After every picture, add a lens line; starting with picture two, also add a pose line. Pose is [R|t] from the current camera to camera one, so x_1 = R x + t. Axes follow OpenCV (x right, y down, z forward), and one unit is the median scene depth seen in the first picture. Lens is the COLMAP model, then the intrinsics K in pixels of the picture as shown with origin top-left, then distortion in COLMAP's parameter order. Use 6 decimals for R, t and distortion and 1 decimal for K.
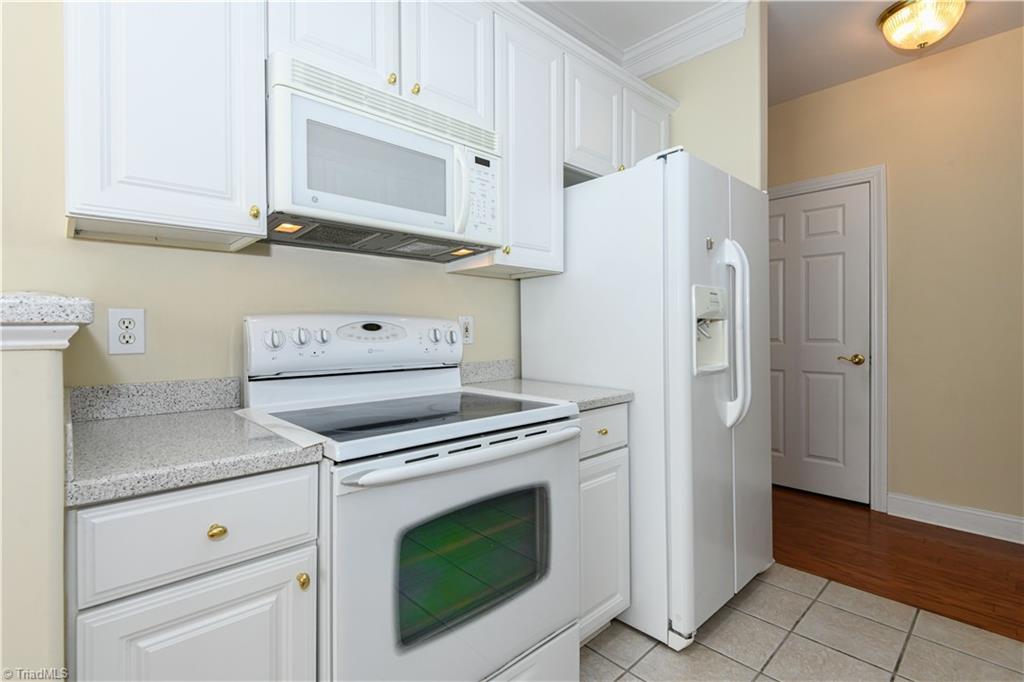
lens RADIAL K [[480.8, 0, 514.0], [0, 480.8, 326.6], [0, 0, 1]] dist [0.013750, -0.009705]
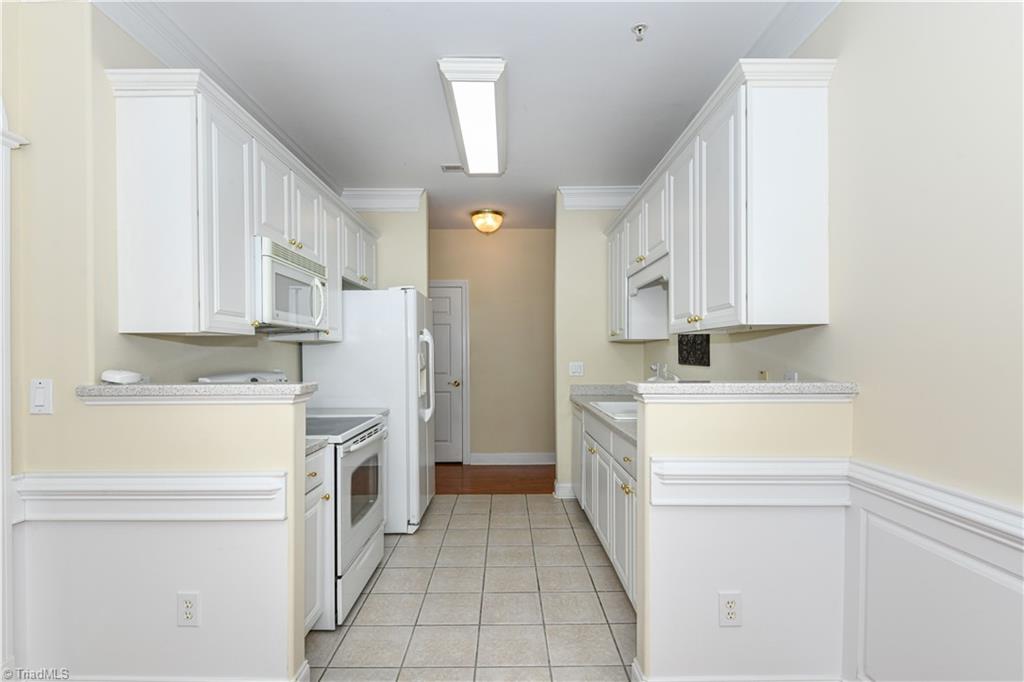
lens RADIAL K [[480.8, 0, 510.4], [0, 480.8, 349.8], [0, 0, 1]] dist [0.013750, -0.009705]
pose [[0.676587, 0.001649, 0.736360, -0.754860], [0.002384, 0.999987, -0.004430, -0.078463], [-0.736358, 0.004753, 0.676575, -0.583888]]
